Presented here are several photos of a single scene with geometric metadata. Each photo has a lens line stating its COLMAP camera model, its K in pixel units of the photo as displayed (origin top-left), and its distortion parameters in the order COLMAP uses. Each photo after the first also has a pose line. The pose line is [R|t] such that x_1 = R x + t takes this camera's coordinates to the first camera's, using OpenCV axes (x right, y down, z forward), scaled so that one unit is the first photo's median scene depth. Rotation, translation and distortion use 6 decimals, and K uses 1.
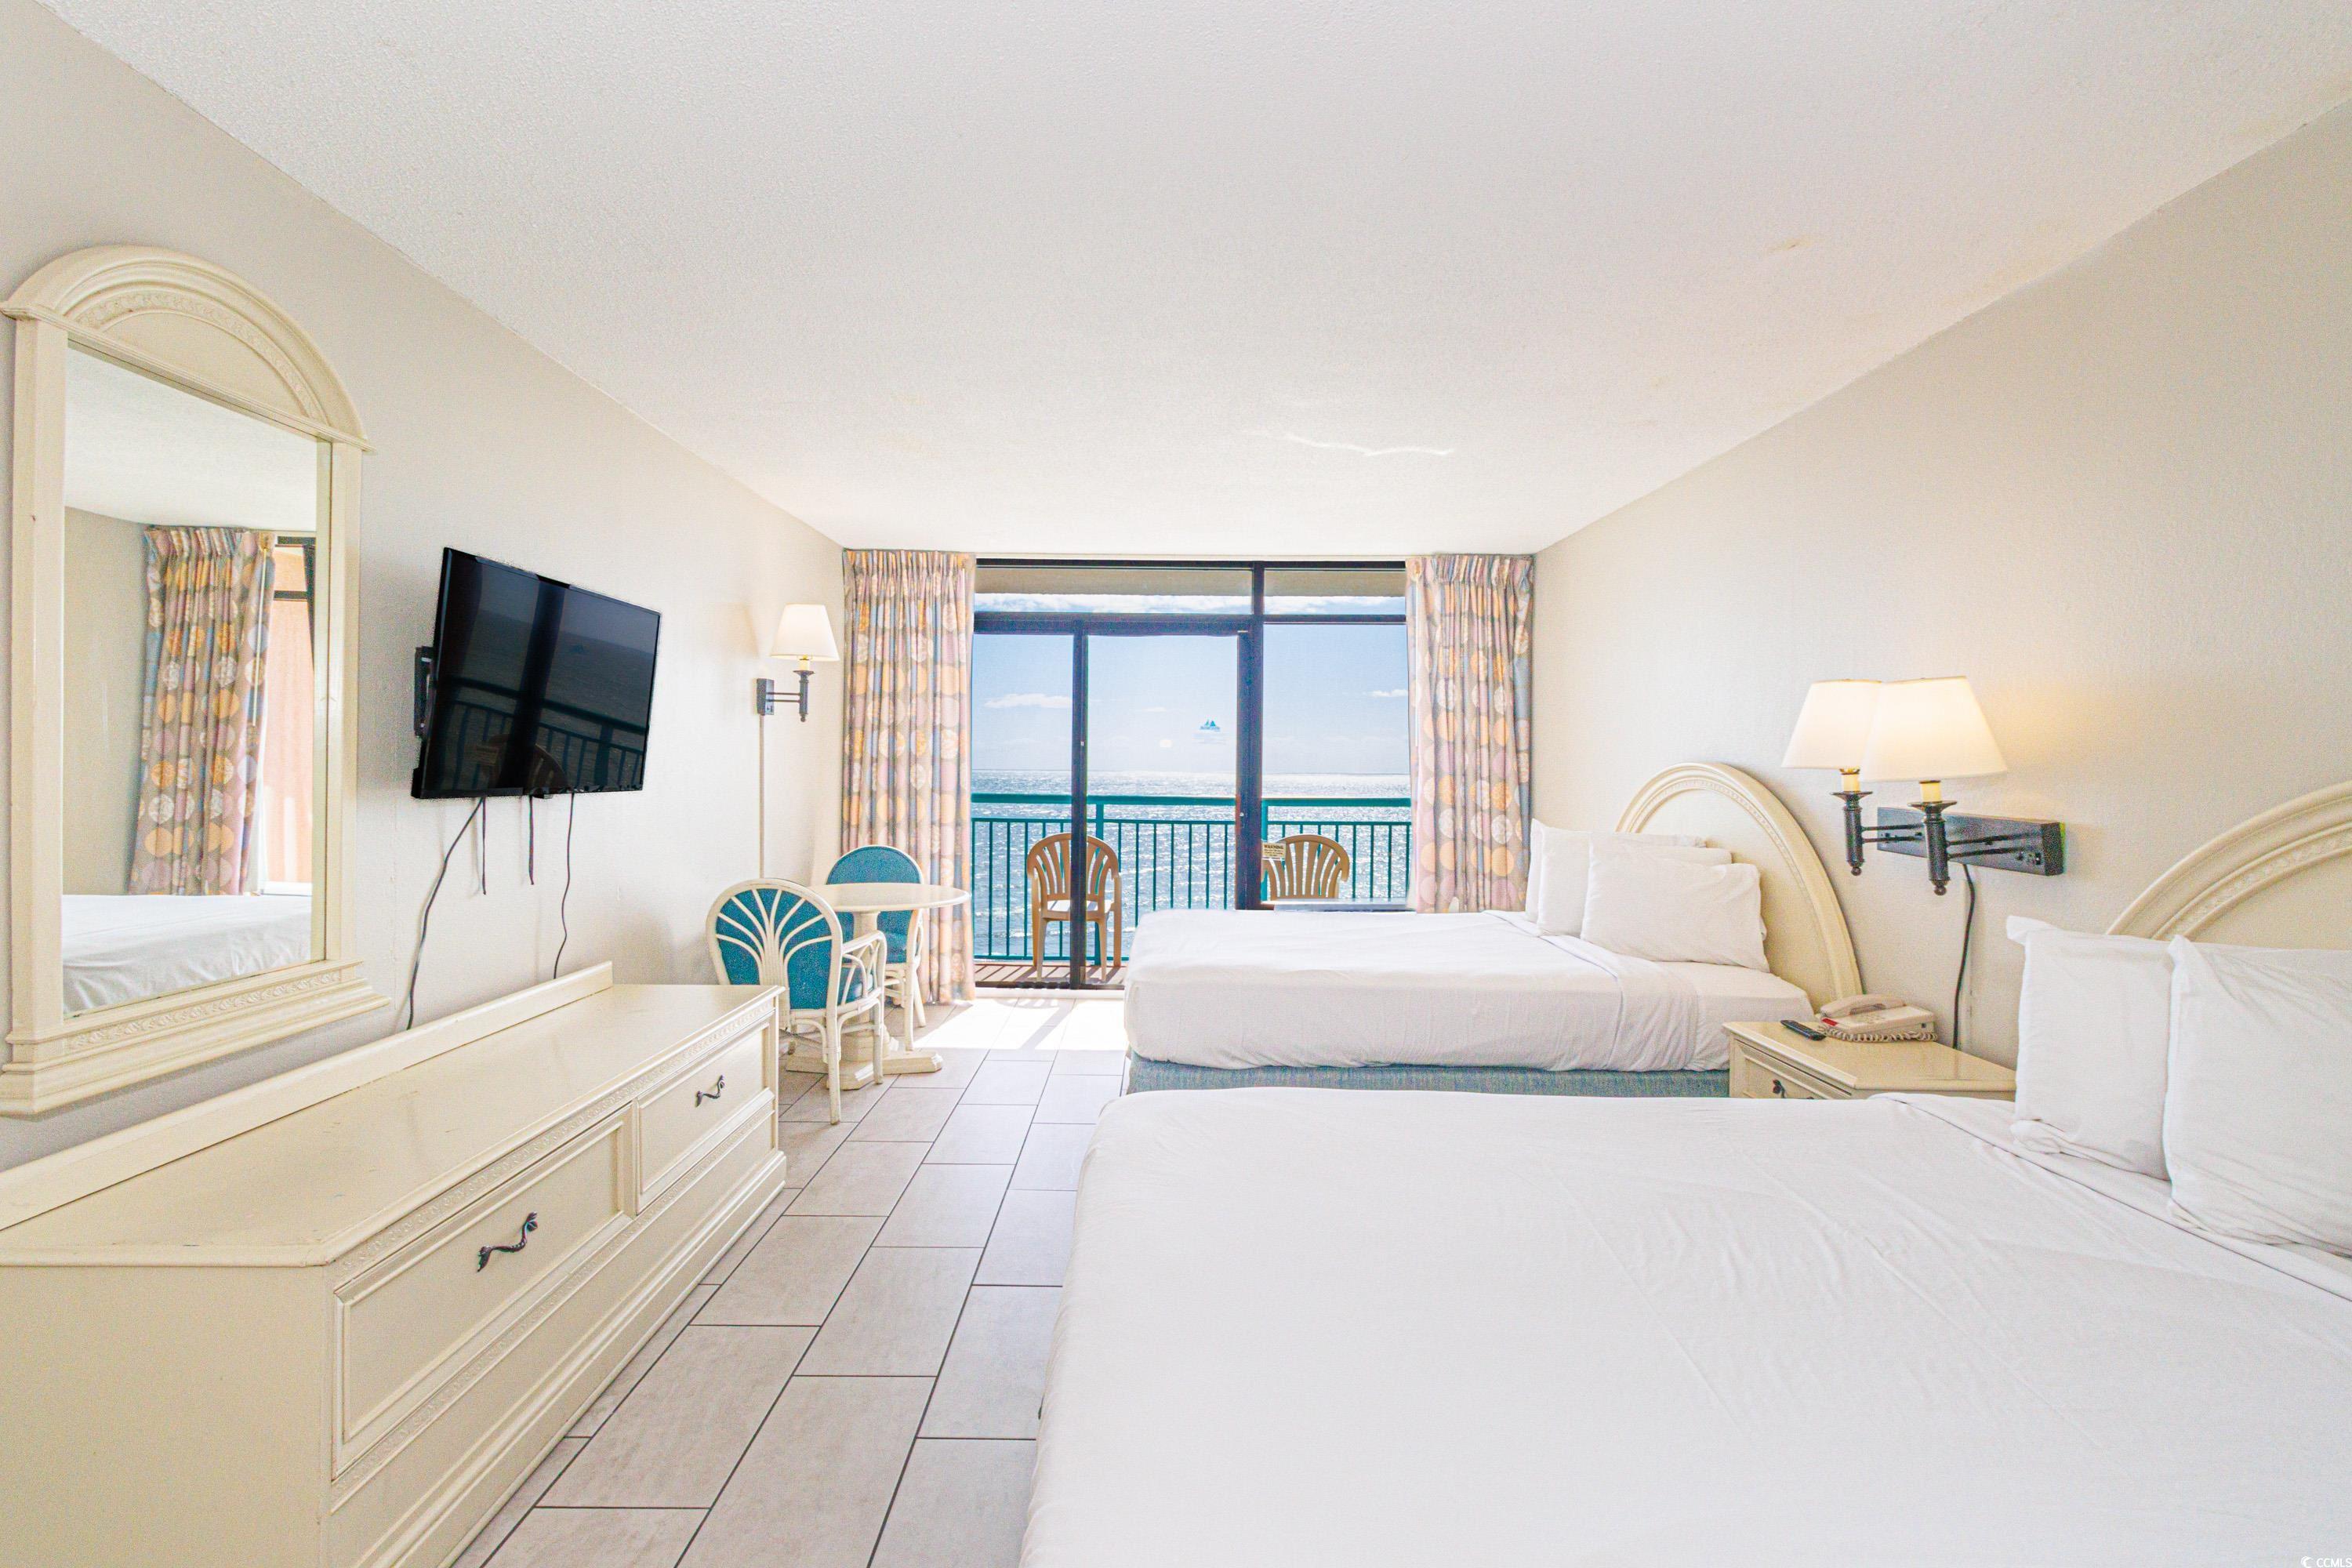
lens RADIAL K [[1083.8, 0, 1169.8], [0, 1083.8, 784.0], [0, 0, 1]] dist [0.000813, 0.000059]
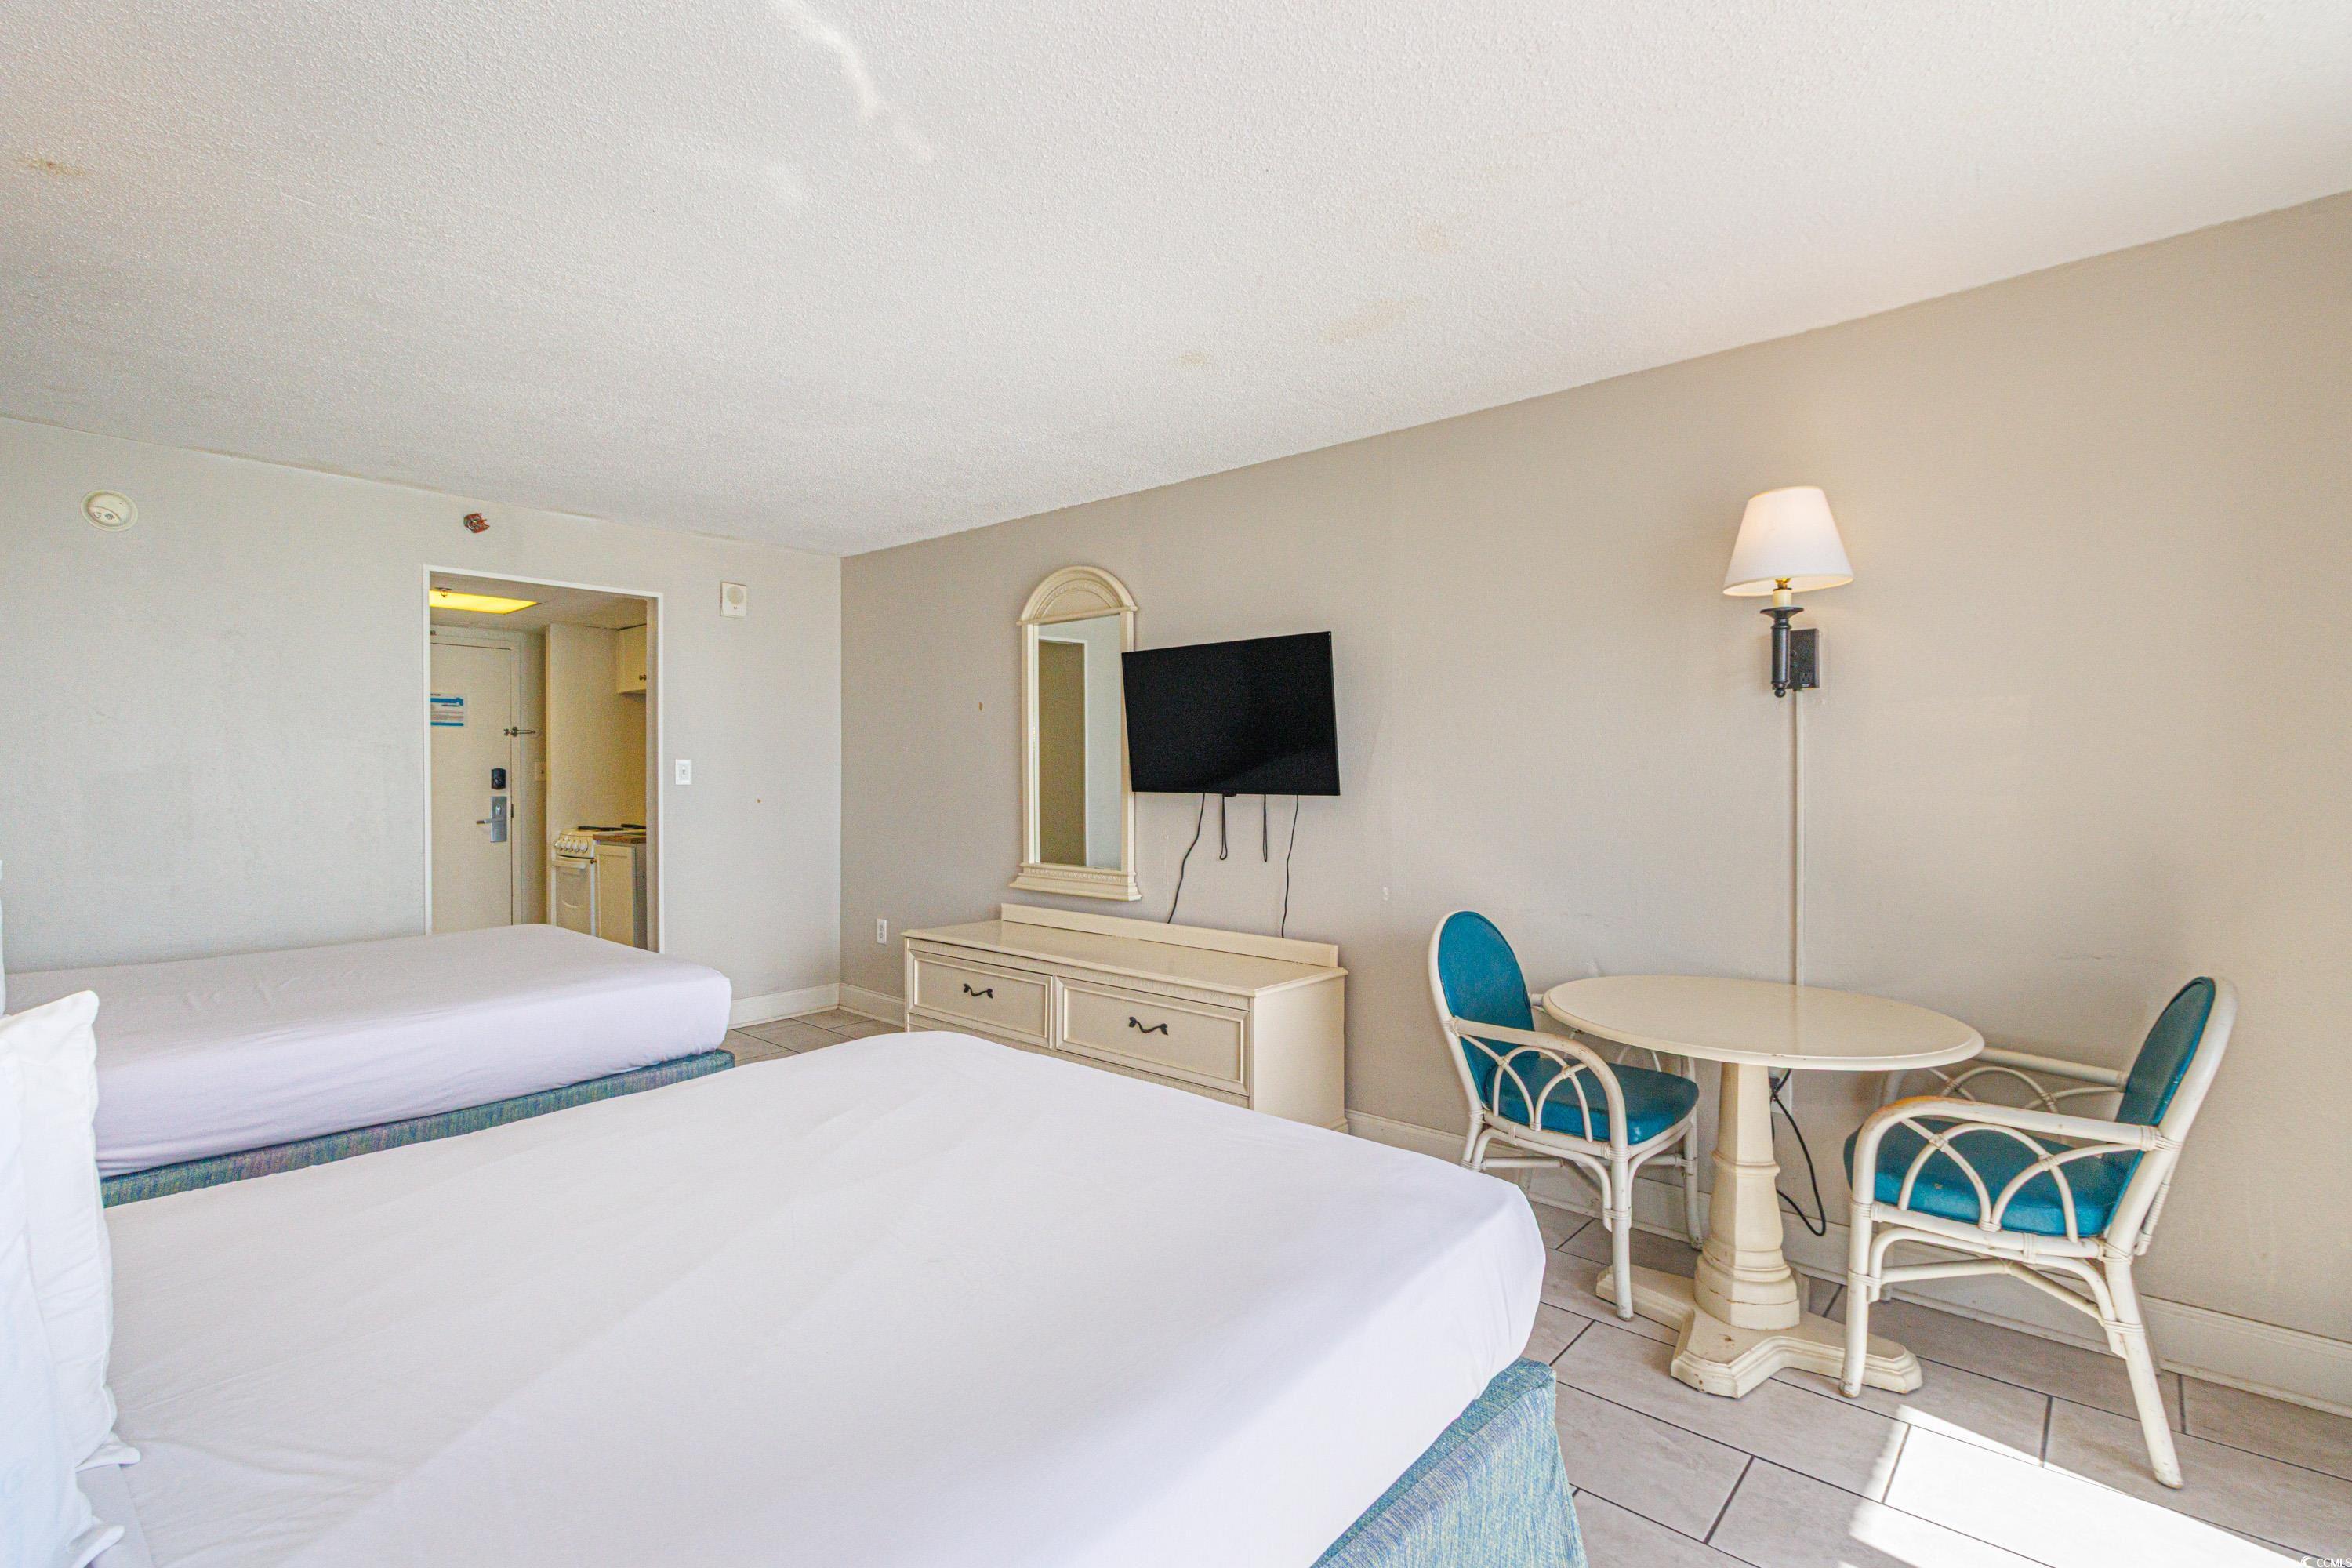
lens RADIAL K [[1083.8, 0, 1169.8], [0, 1083.8, 784.0], [0, 0, 1]] dist [0.000813, 0.000059]
pose [[-0.669947, -0.000860, -0.742408, 0.251994], [-0.017341, 0.999745, 0.014490, -0.010784], [0.742206, 0.022581, -0.669791, 0.923496]]
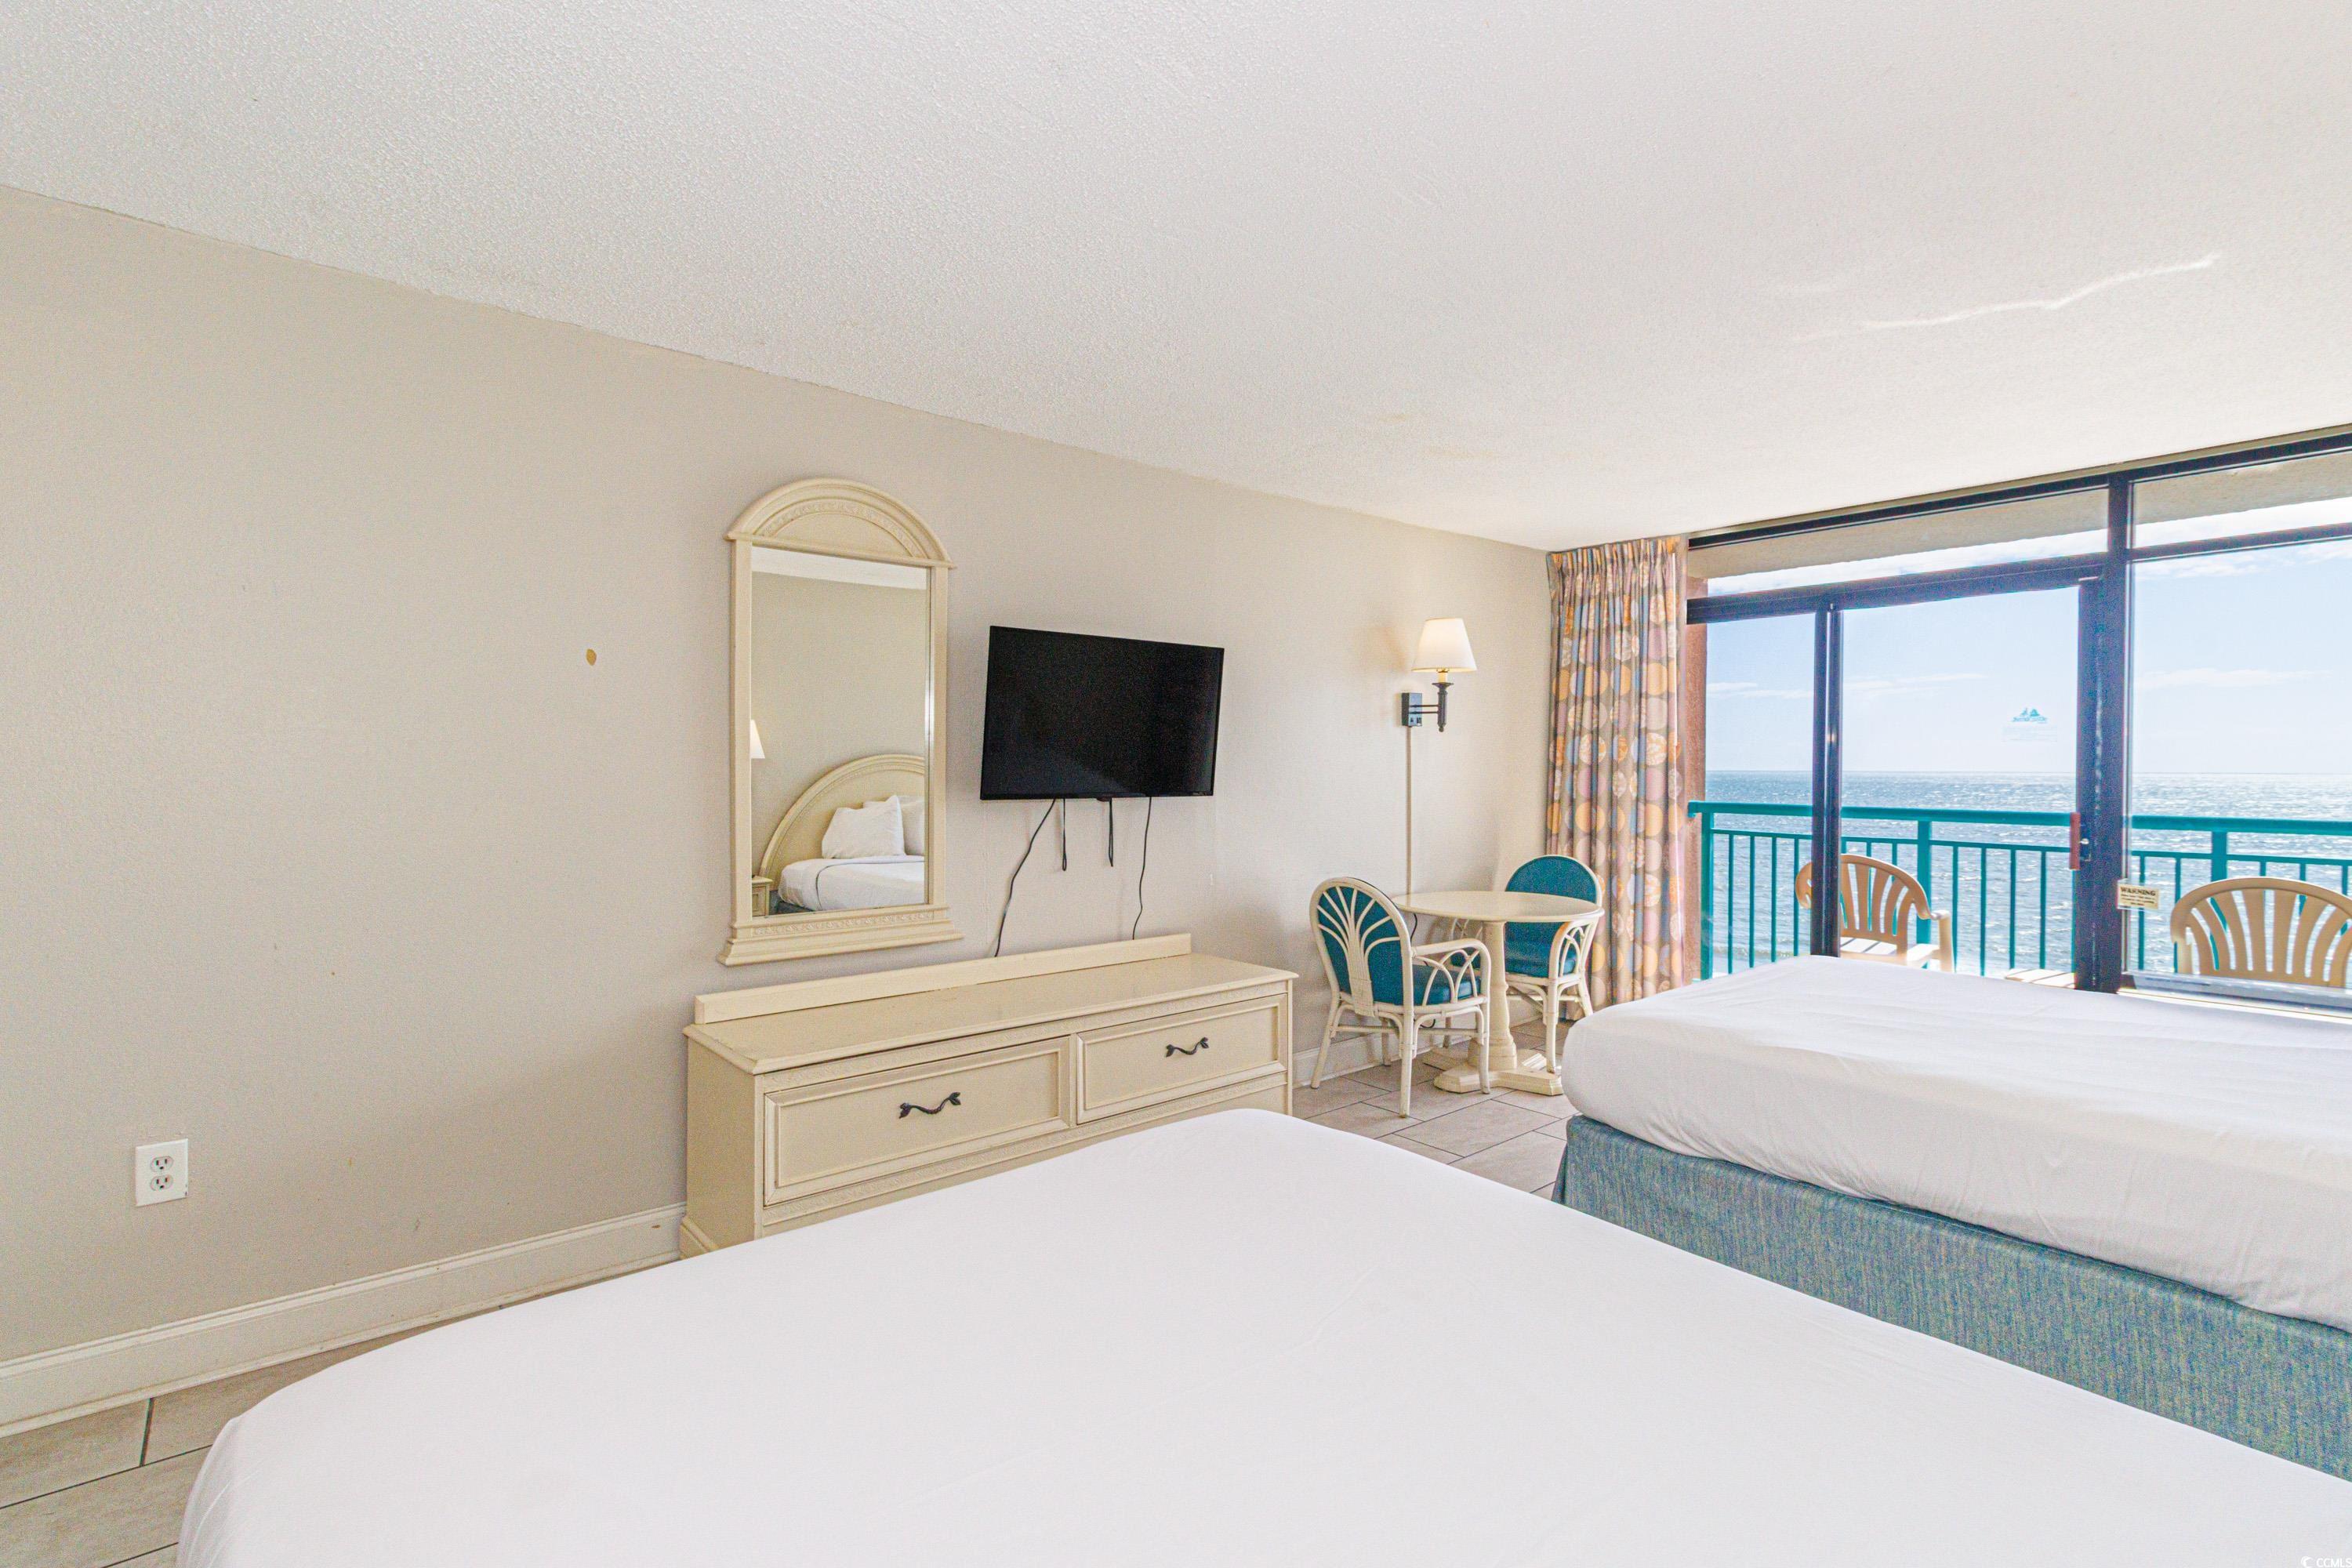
lens RADIAL K [[1083.8, 0, 1169.8], [0, 1083.8, 784.0], [0, 0, 1]] dist [0.000813, 0.000059]
pose [[0.636849, 0.005208, -0.770971, 0.240312], [-0.008383, 0.999965, -0.000169, -0.003812], [0.770943, 0.006570, 0.636870, 0.107958]]
